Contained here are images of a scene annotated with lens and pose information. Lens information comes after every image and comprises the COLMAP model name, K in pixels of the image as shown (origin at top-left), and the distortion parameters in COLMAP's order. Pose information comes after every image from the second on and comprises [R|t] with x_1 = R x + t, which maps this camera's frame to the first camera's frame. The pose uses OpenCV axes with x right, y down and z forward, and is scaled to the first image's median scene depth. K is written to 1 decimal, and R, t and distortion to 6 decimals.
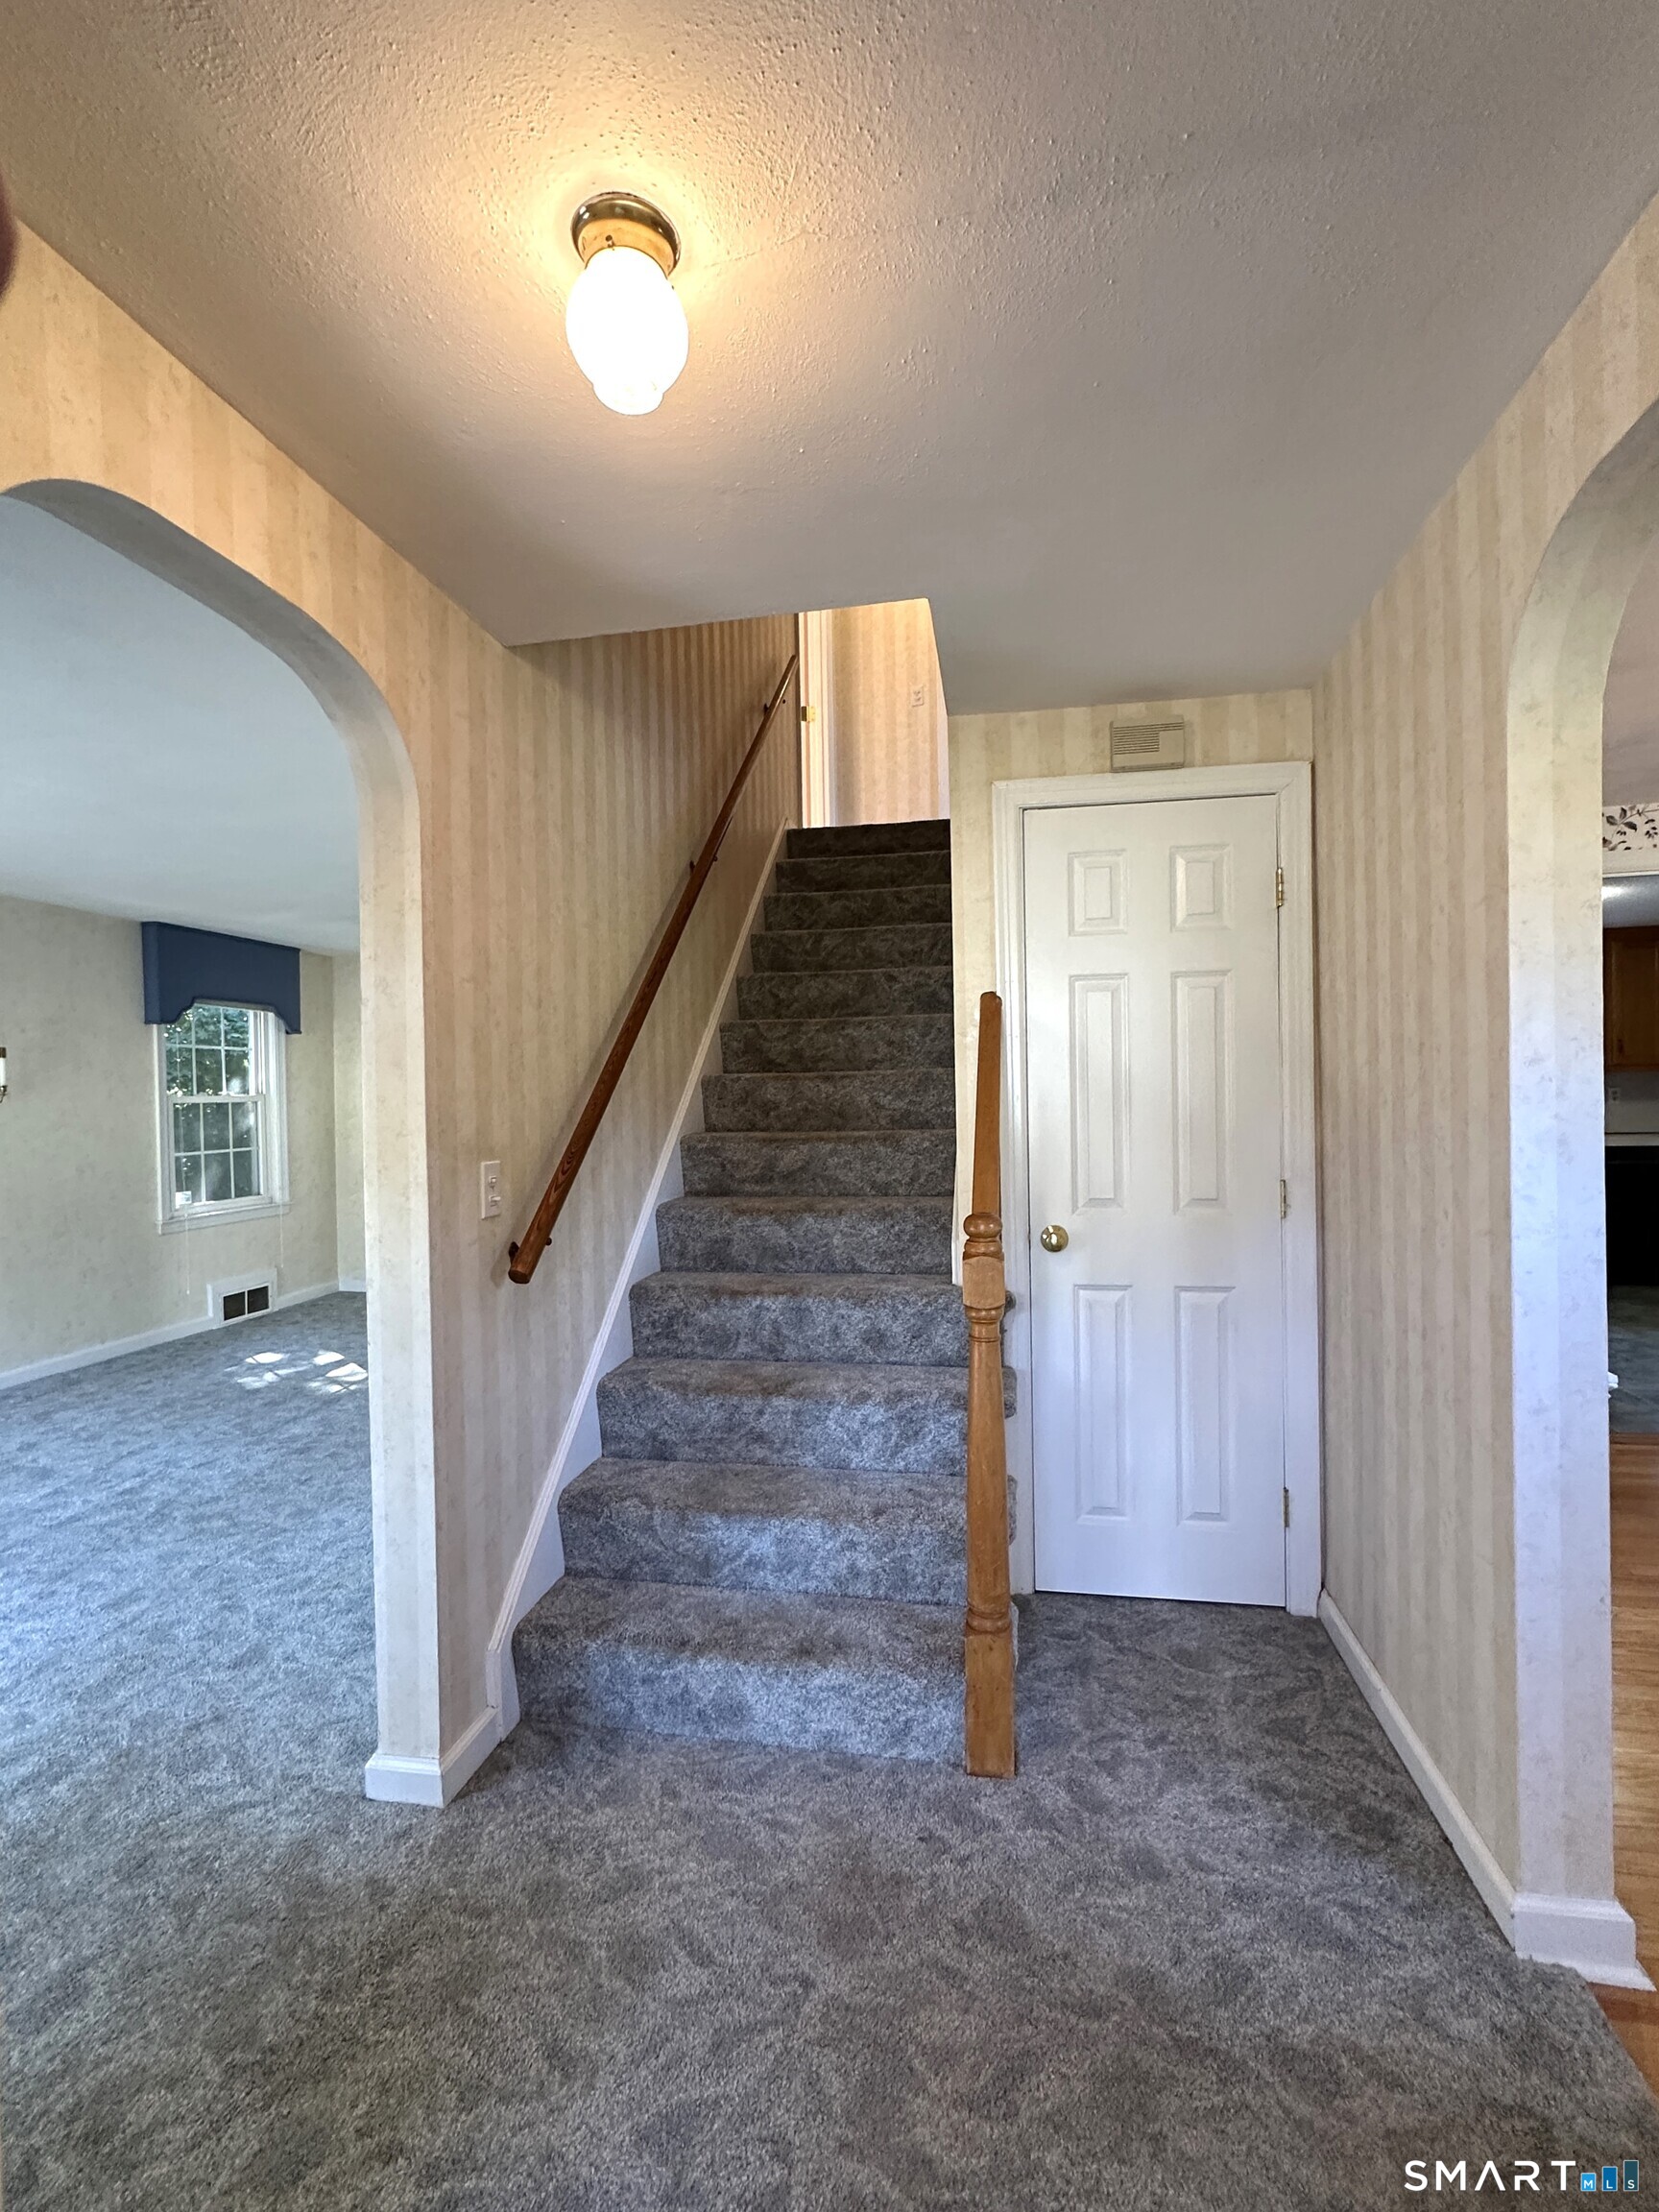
lens RADIAL K [[955.3, 0, 830.4], [0, 955.3, 1103.0], [0, 0, 1]] dist [-0.005067, -0.001143]
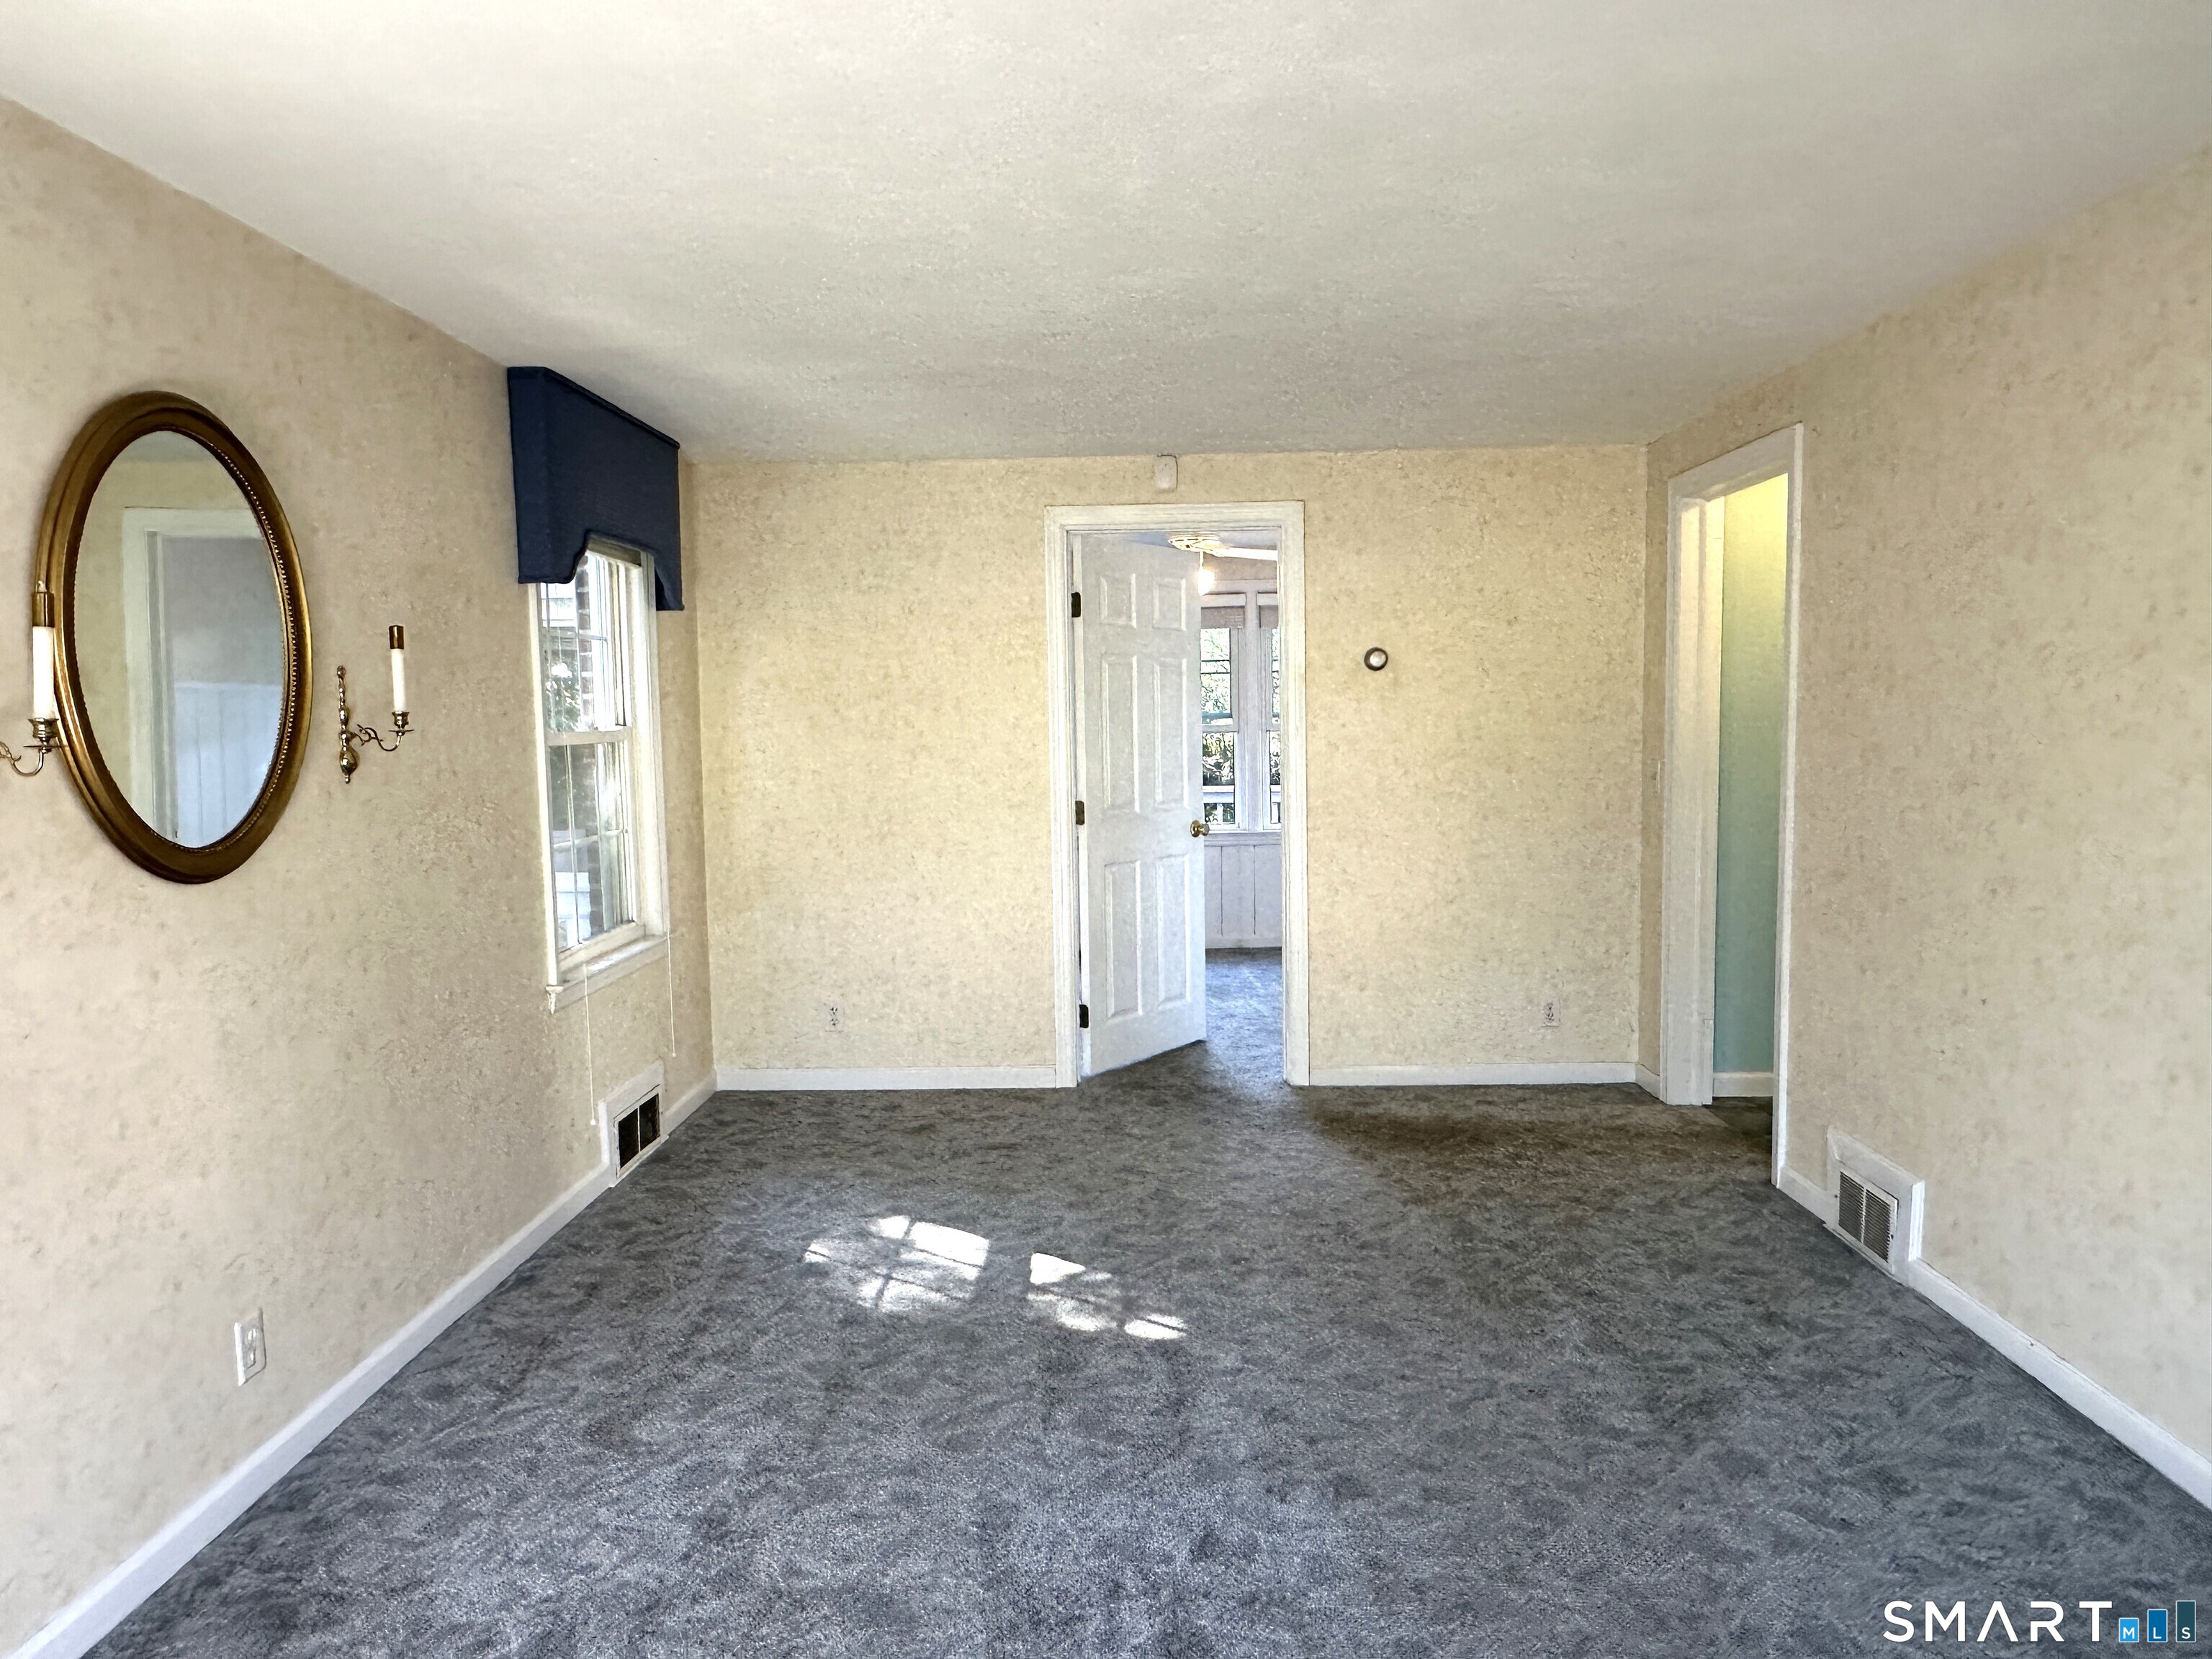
lens RADIAL K [[1401.7, 0, 1107.4], [0, 1401.7, 829.8], [0, 0, 1]] dist [-0.001447, -0.000261]
pose [[0.988860, -0.014489, 0.148139, -0.737640], [0.004950, 0.997902, 0.064559, -0.001946], [-0.148763, -0.063107, 0.986857, 0.345572]]
